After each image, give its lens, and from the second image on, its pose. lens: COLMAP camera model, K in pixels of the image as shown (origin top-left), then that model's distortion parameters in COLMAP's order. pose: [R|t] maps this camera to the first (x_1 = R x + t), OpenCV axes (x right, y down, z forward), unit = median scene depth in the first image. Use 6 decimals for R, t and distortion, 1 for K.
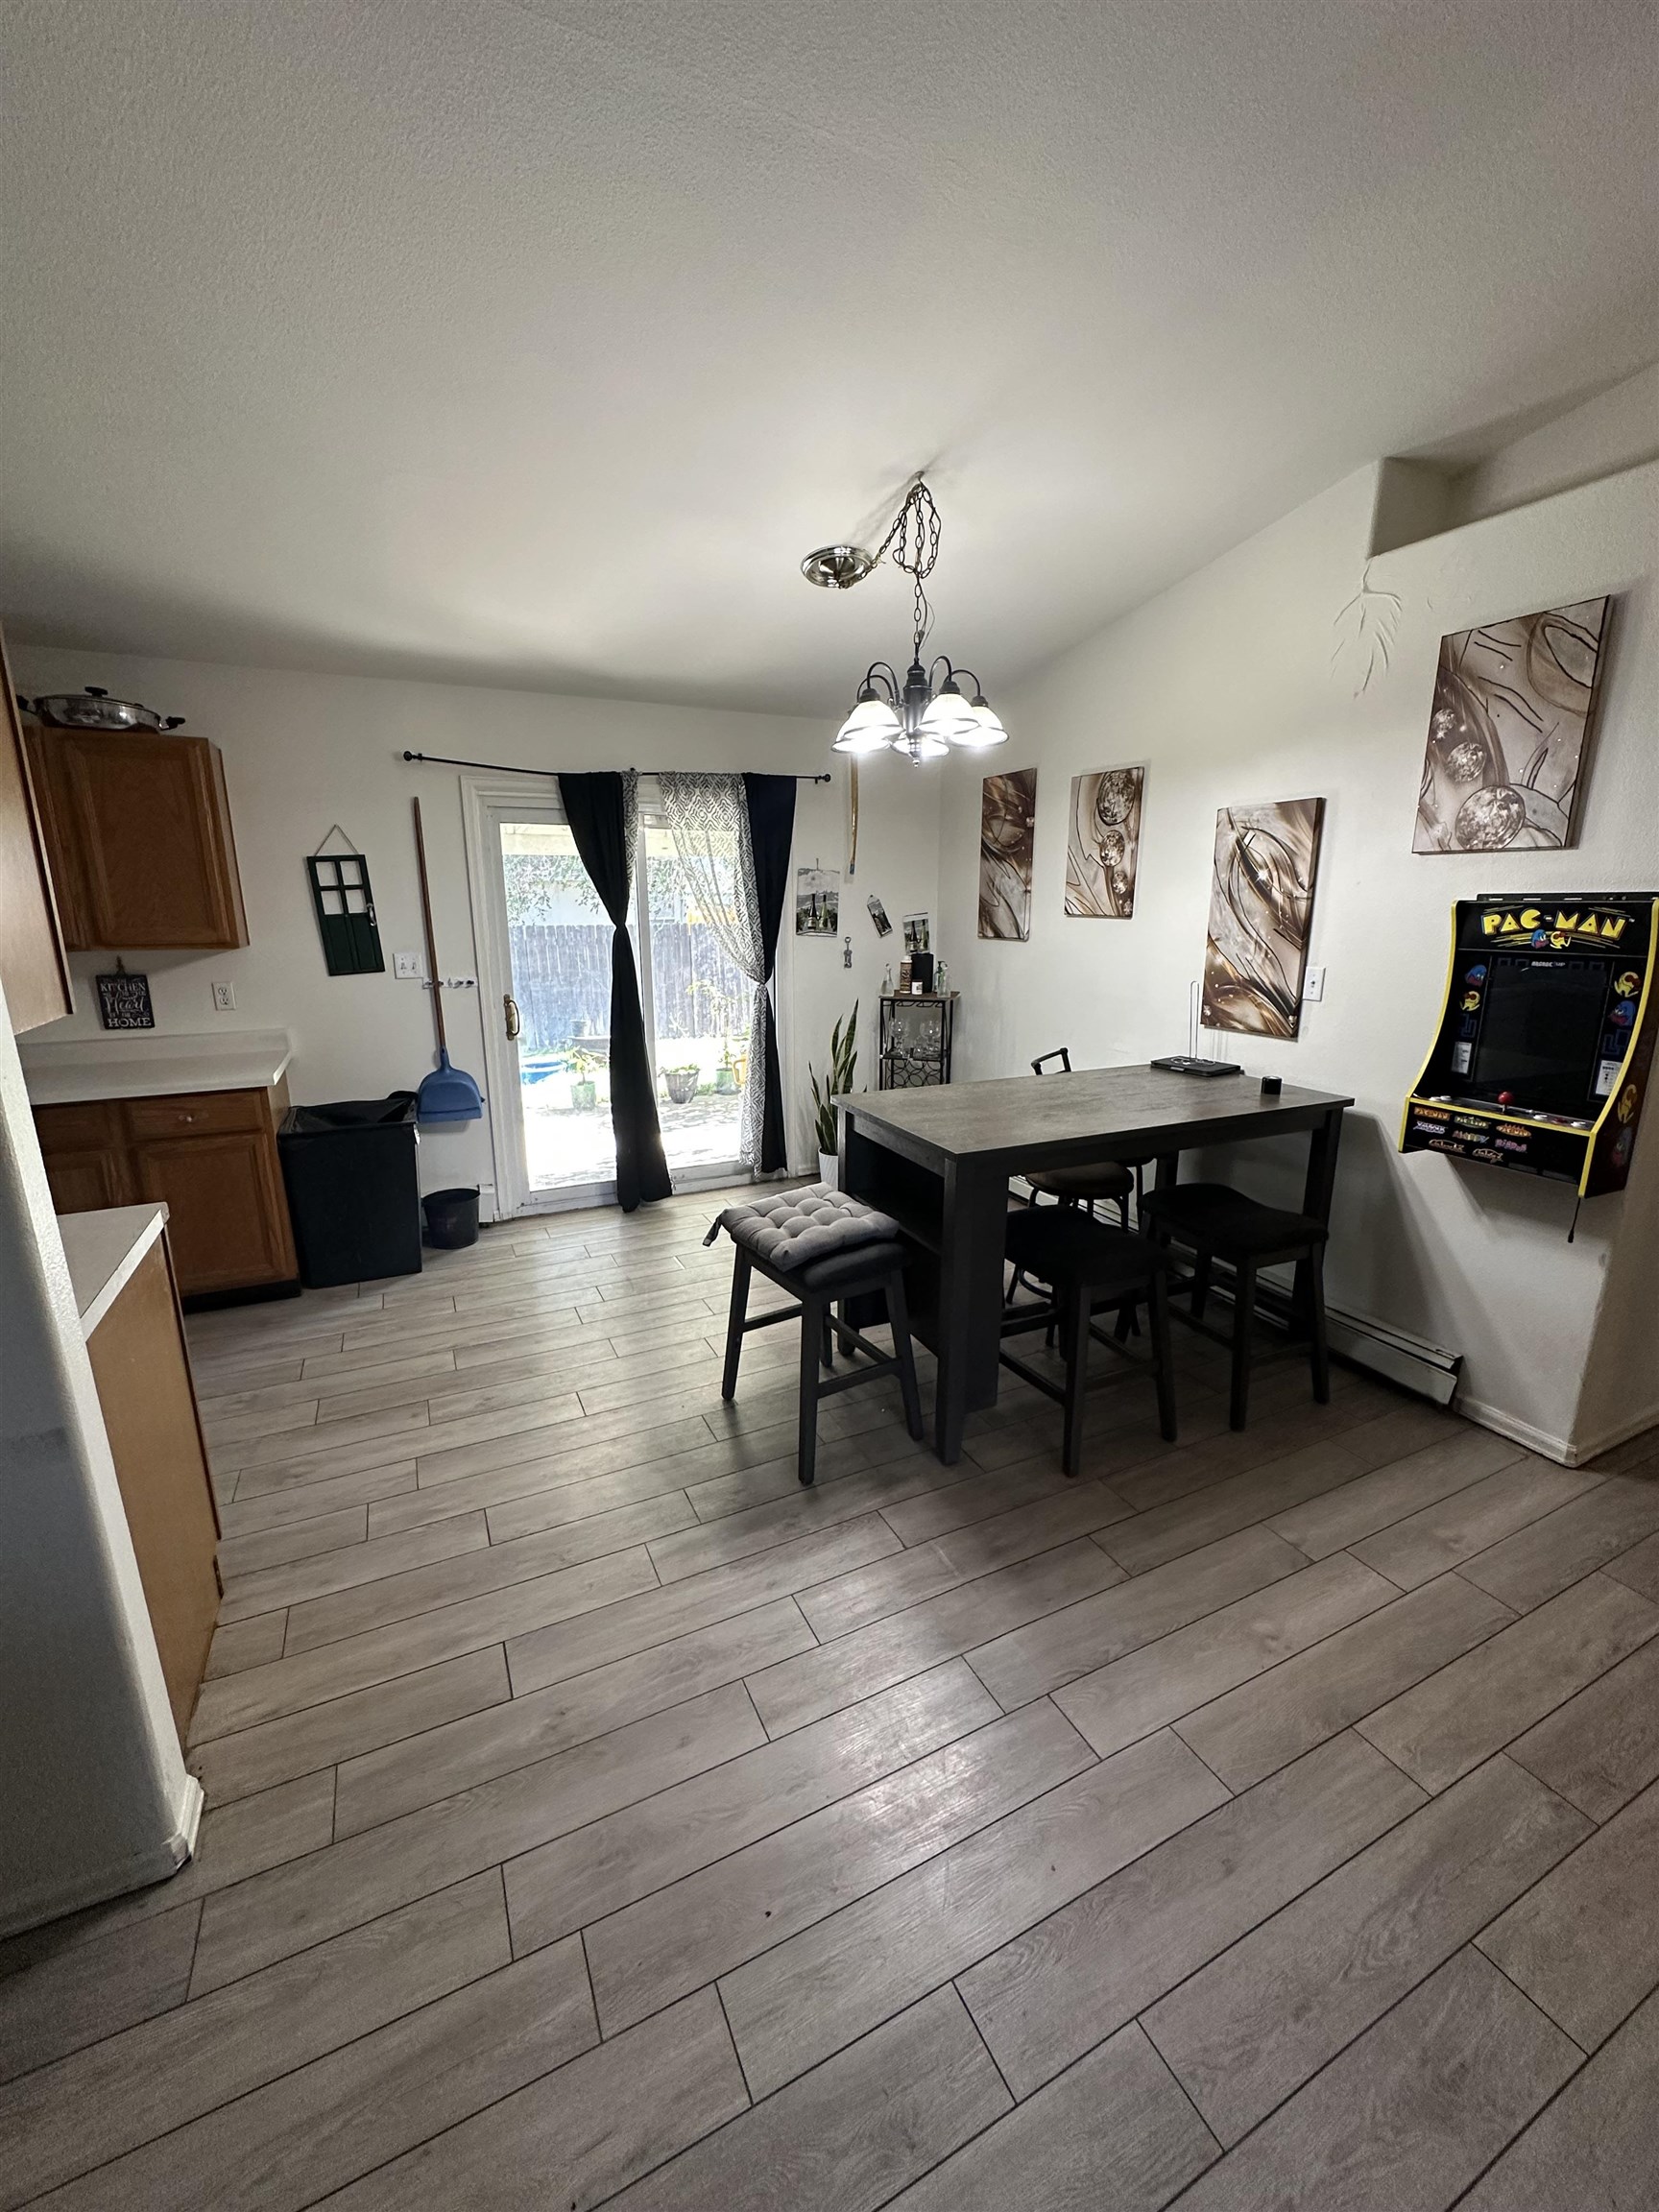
lens RADIAL K [[879.8, 0, 839.3], [0, 879.8, 1110.7], [0, 0, 1]] dist [-0.002066, 0.000277]
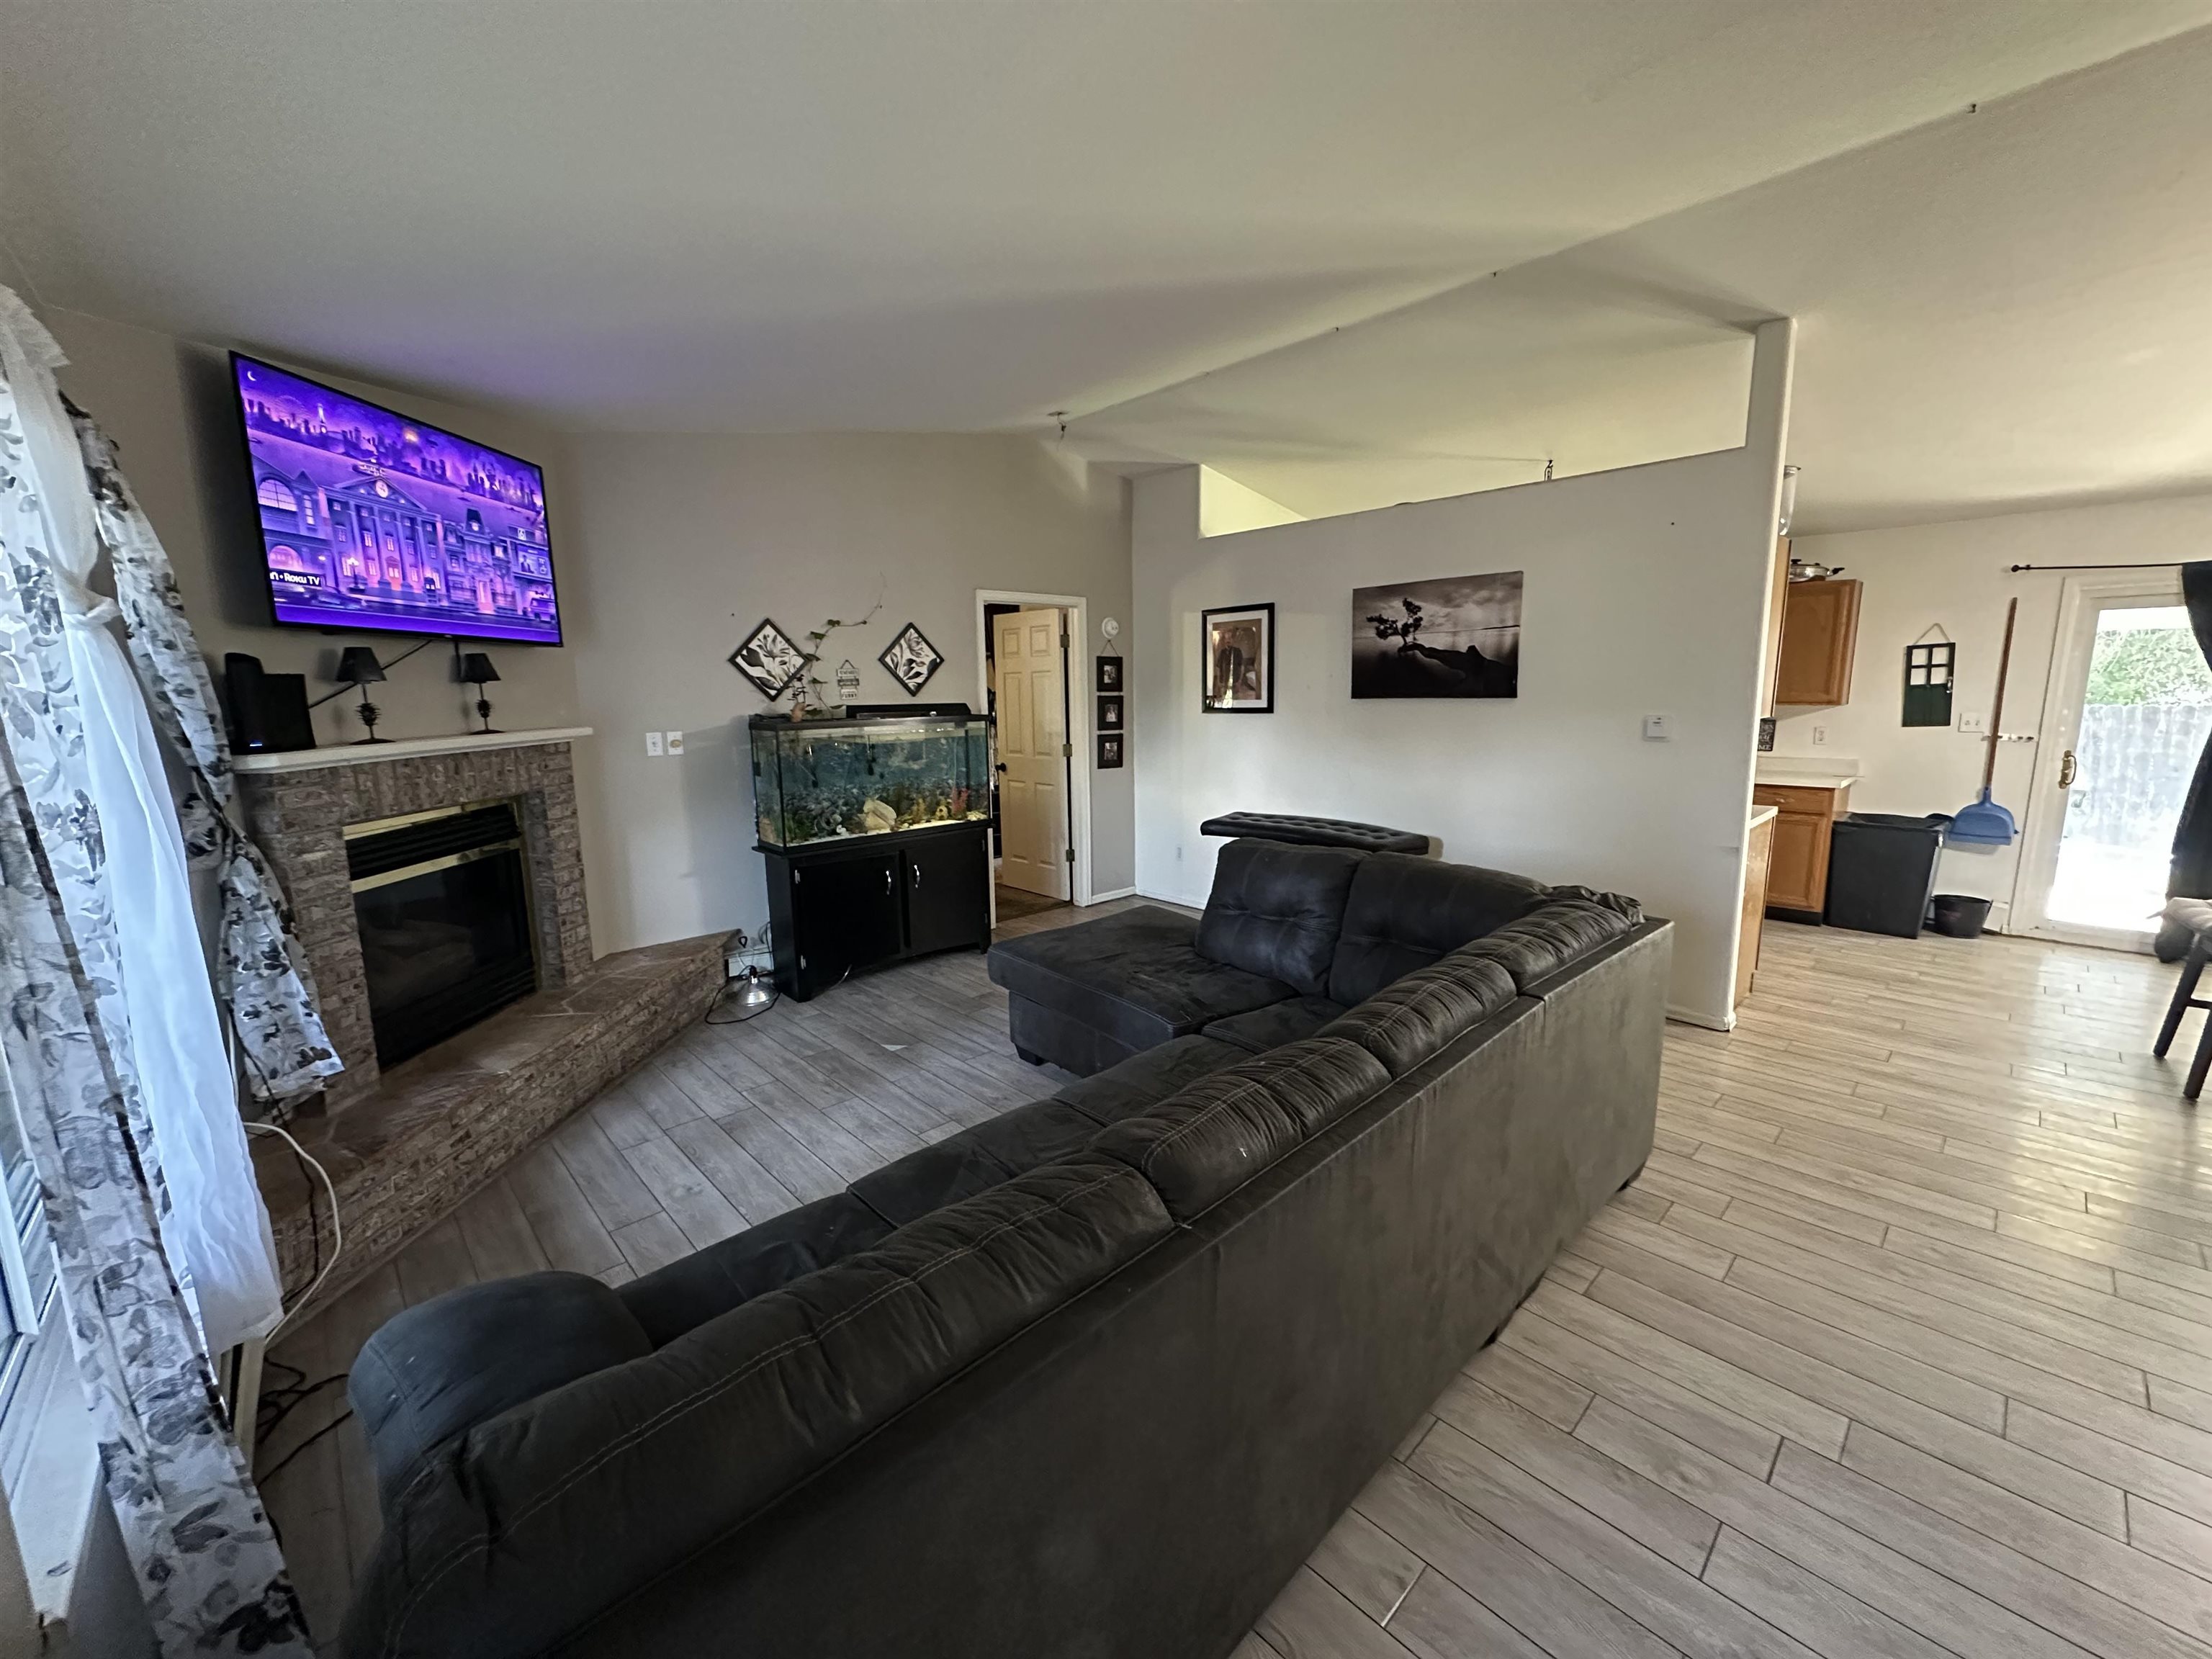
lens RADIAL K [[879.8, 0, 1097.7], [0, 879.8, 836.0], [0, 0, 1]] dist [-0.002066, 0.000277]
pose [[0.286959, 0.152910, -0.945660, 0.436720], [-0.208693, 0.973446, 0.094075, 0.162439], [0.934934, 0.170357, 0.311250, -0.659754]]
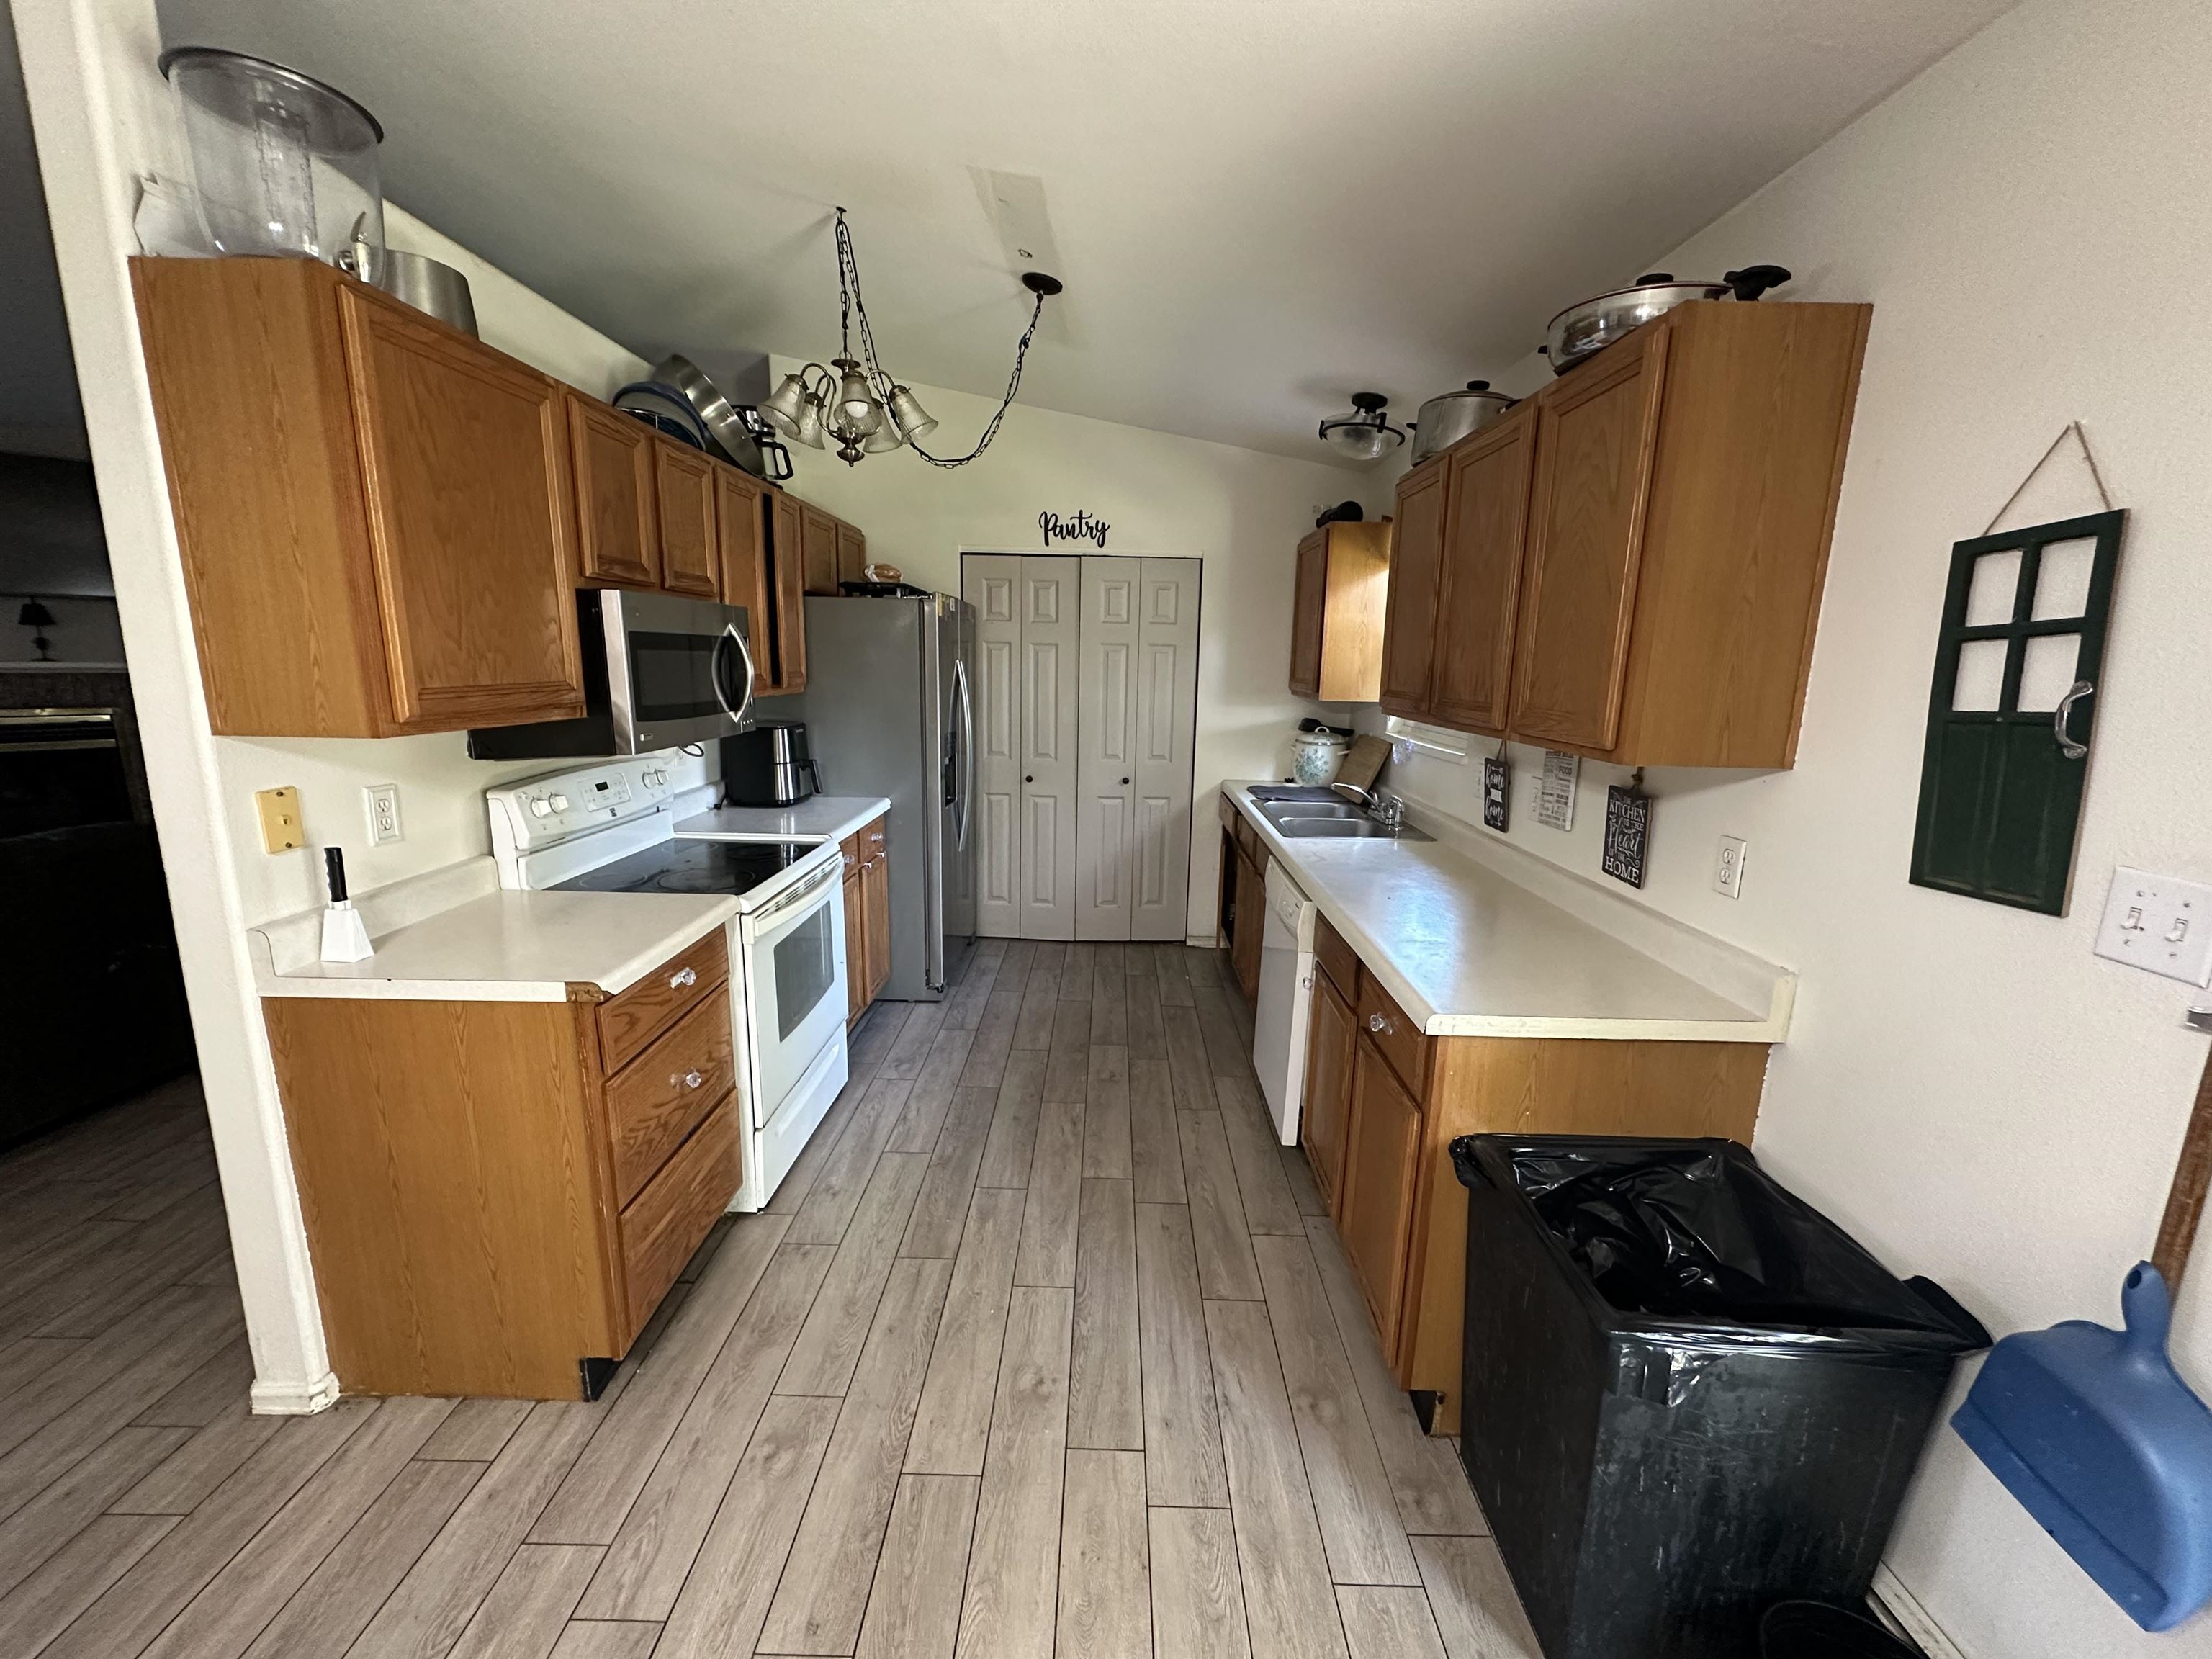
lens RADIAL K [[879.8, 0, 1106.3], [0, 879.8, 828.4], [0, 0, 1]] dist [-0.002066, 0.000277]
pose [[-0.457494, 0.160912, -0.874532, -0.133670], [-0.226612, 0.929919, 0.289651, -0.204483], [0.859853, 0.330693, -0.388967, 0.863574]]
